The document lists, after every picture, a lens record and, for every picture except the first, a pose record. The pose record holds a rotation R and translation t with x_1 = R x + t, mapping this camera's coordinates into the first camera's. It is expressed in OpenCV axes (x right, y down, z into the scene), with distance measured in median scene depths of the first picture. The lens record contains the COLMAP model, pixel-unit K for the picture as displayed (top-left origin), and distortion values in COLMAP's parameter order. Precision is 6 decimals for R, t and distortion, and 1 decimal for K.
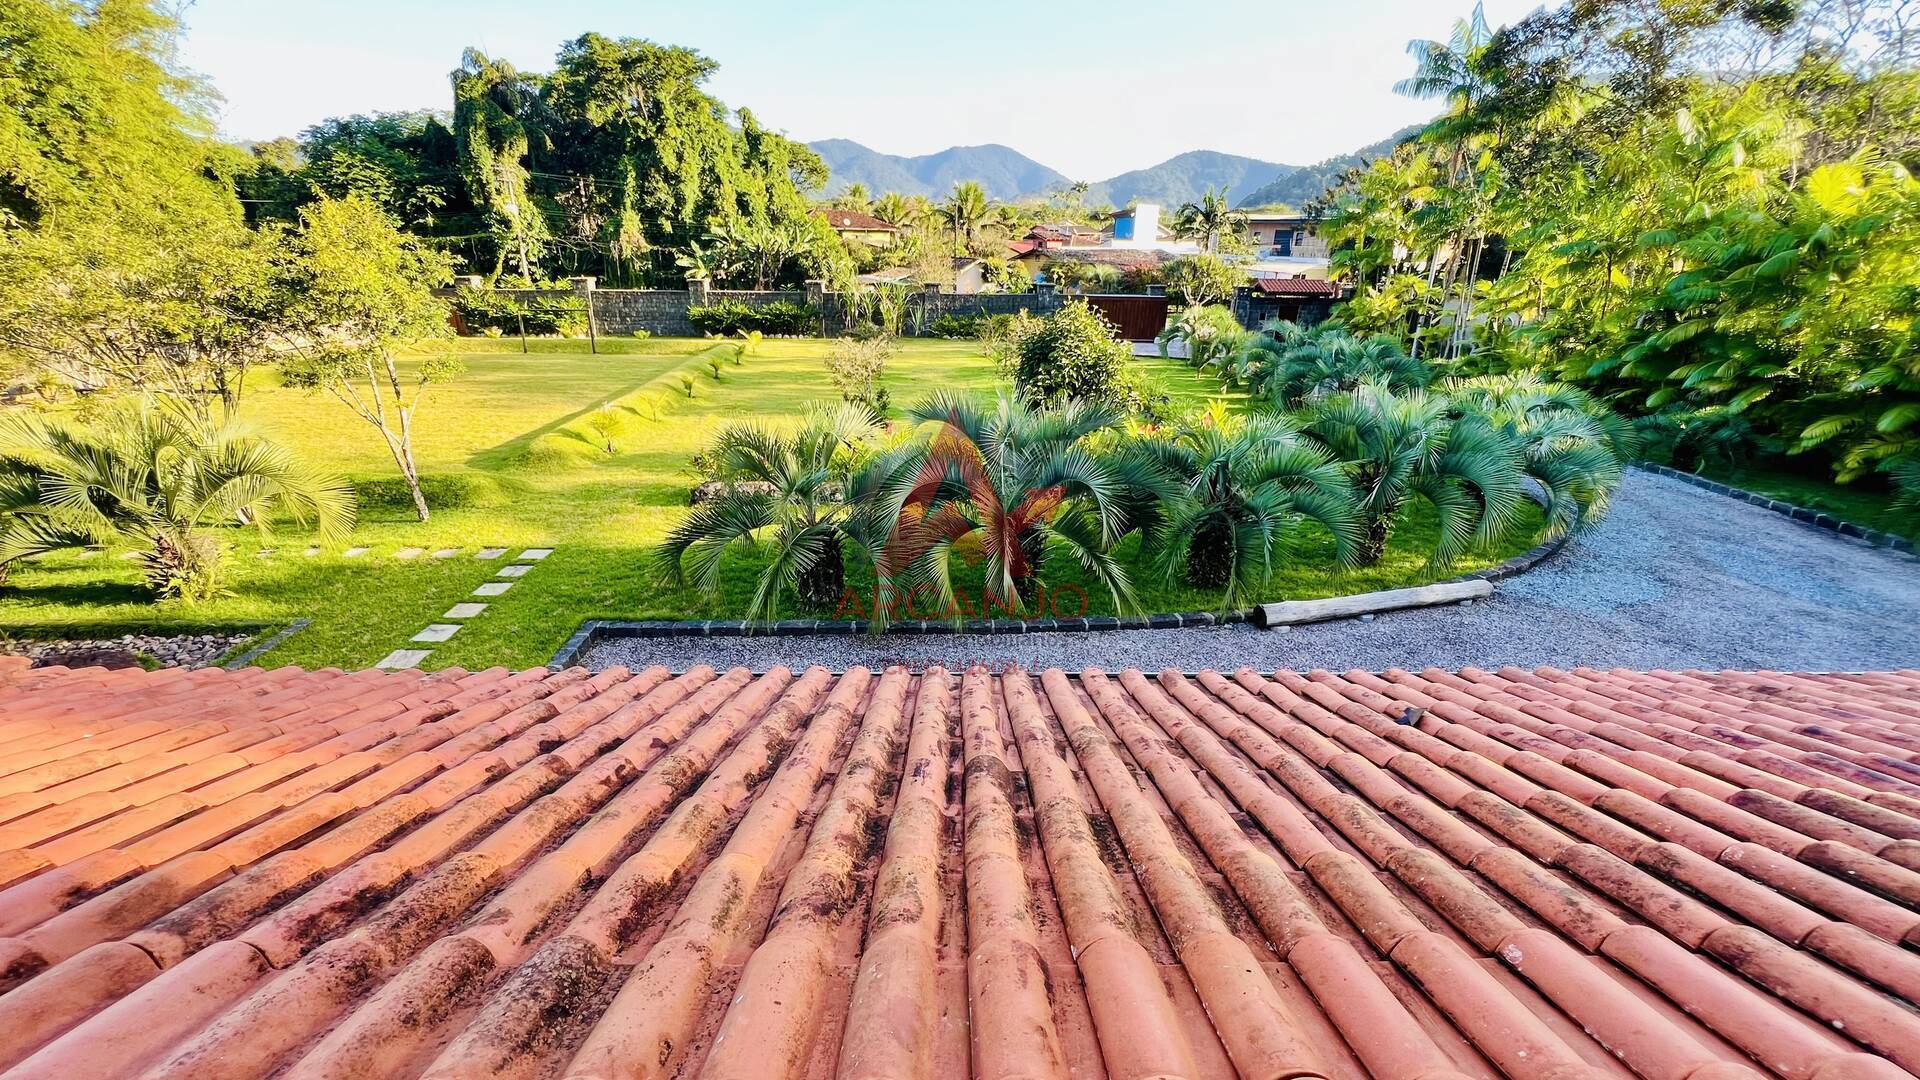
lens RADIAL K [[774.3, 0, 956.9], [0, 774.3, 538.3], [0, 0, 1]] dist [-0.004760, 0.001197]
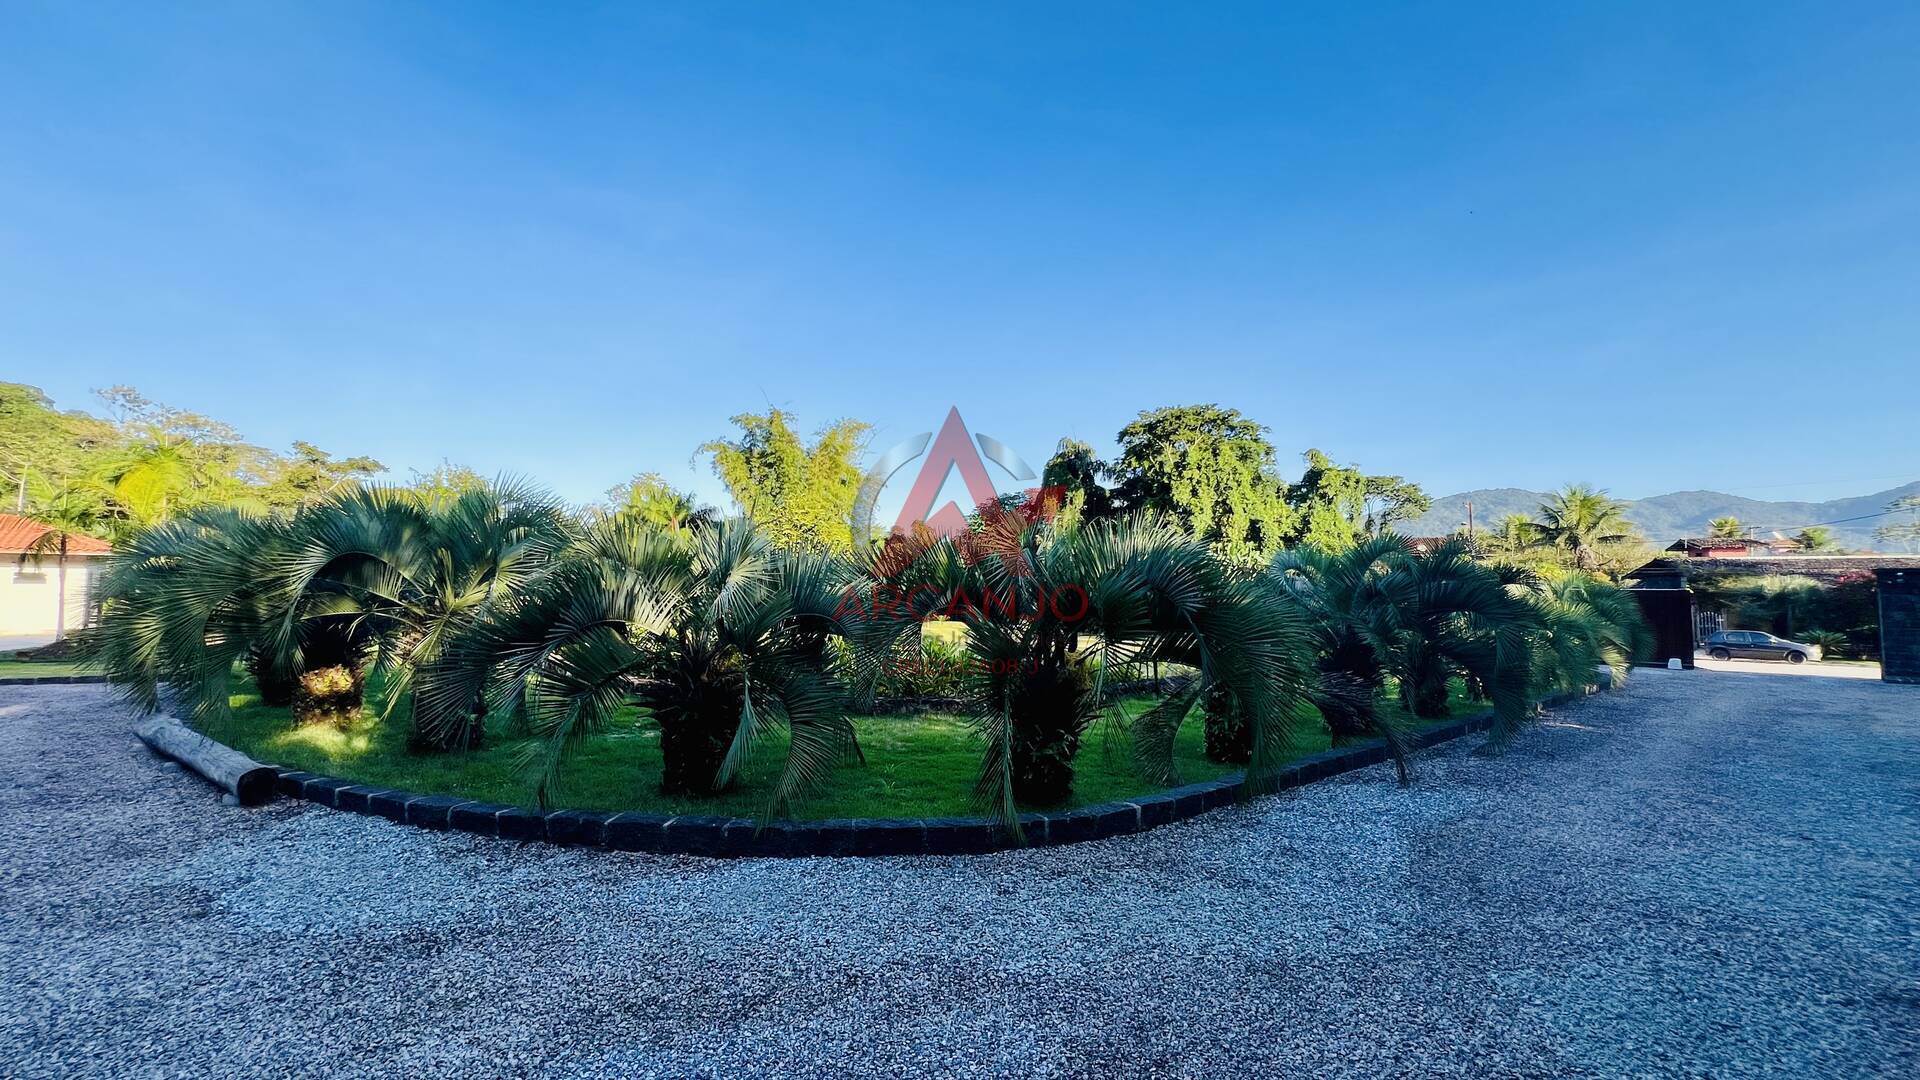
lens RADIAL K [[774.3, 0, 955.1], [0, 774.3, 544.7], [0, 0, 1]] dist [-0.004760, 0.001197]
pose [[0.610875, -0.064008, -0.789136, 1.369605], [-0.286029, 0.911566, -0.295355, -0.068980], [0.738254, 0.406140, 0.538545, 0.967661]]
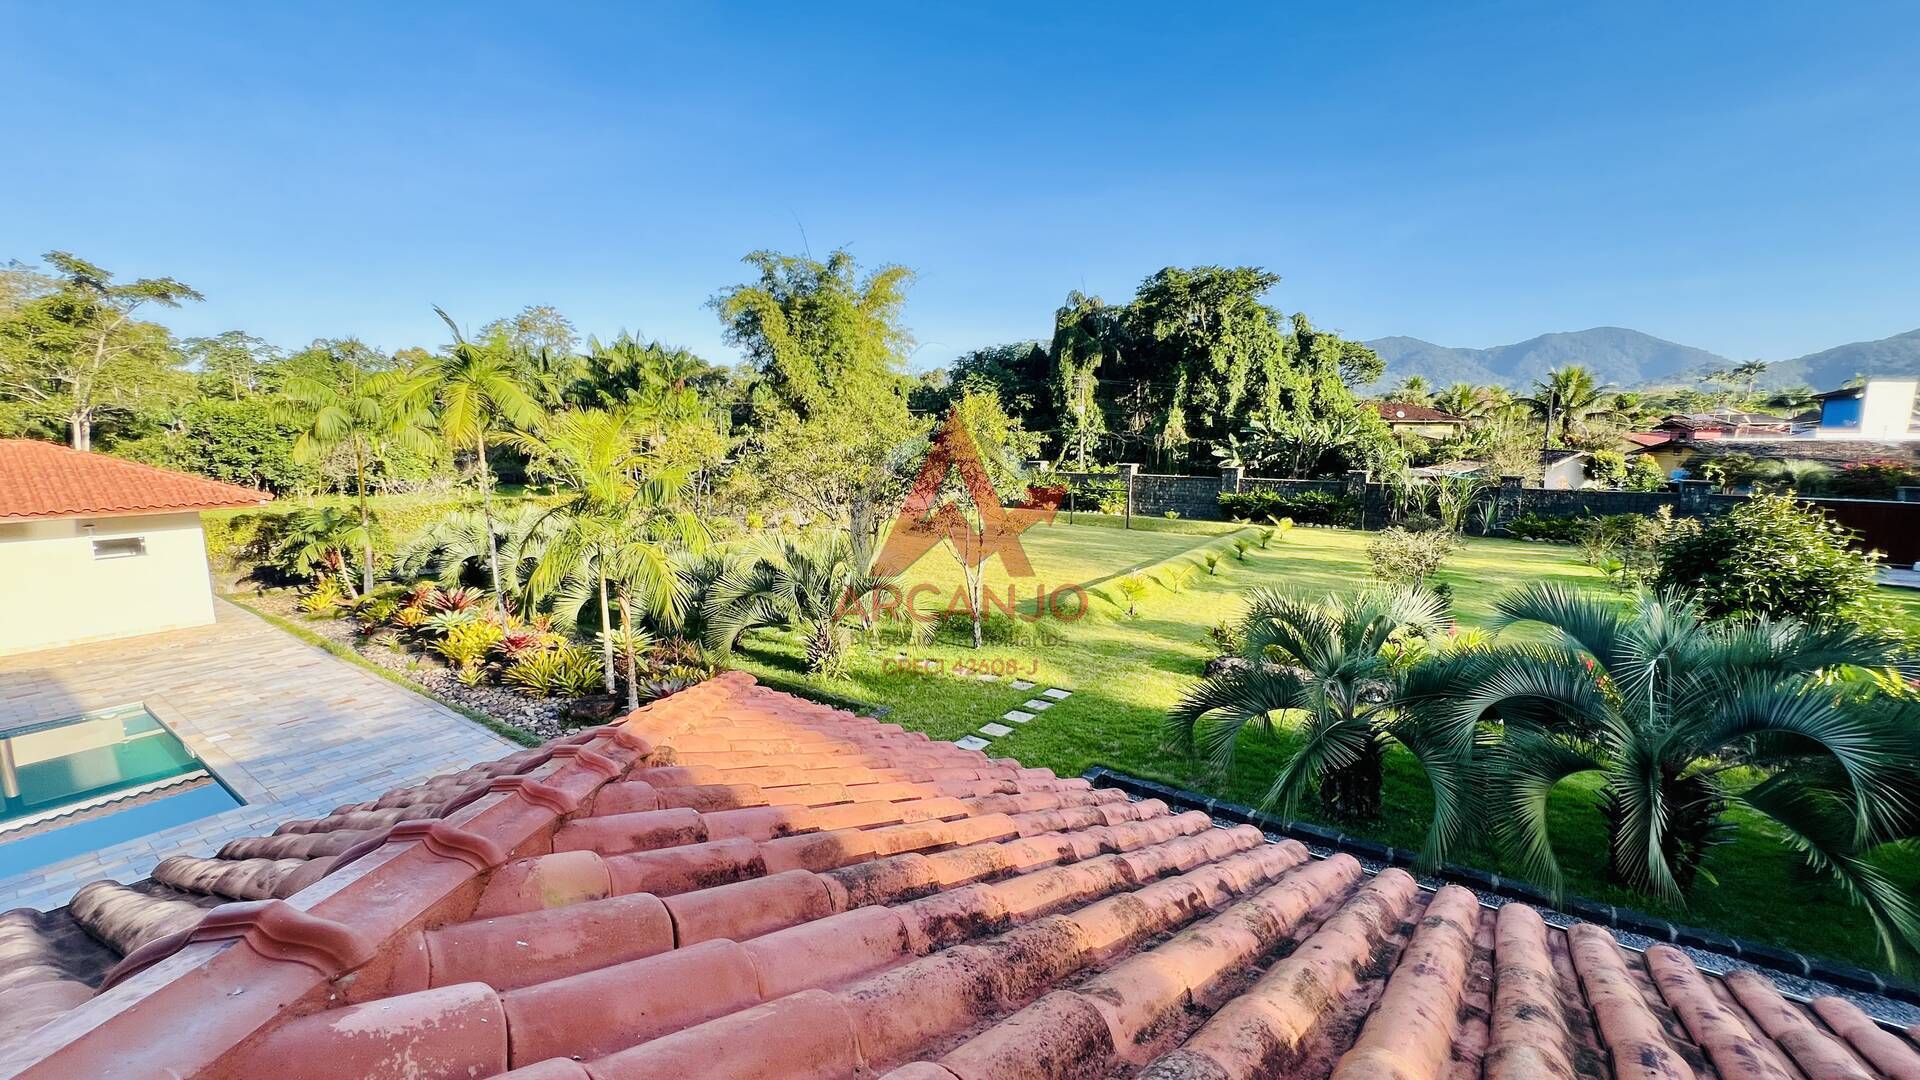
lens RADIAL K [[774.3, 0, 948.9], [0, 774.3, 534.1], [0, 0, 1]] dist [-0.004760, 0.001197]
pose [[0.795965, 0.069568, -0.601331, -0.030138], [-0.212109, 0.962449, -0.169417, 0.020957], [0.566965, 0.262398, 0.780832, 0.009888]]
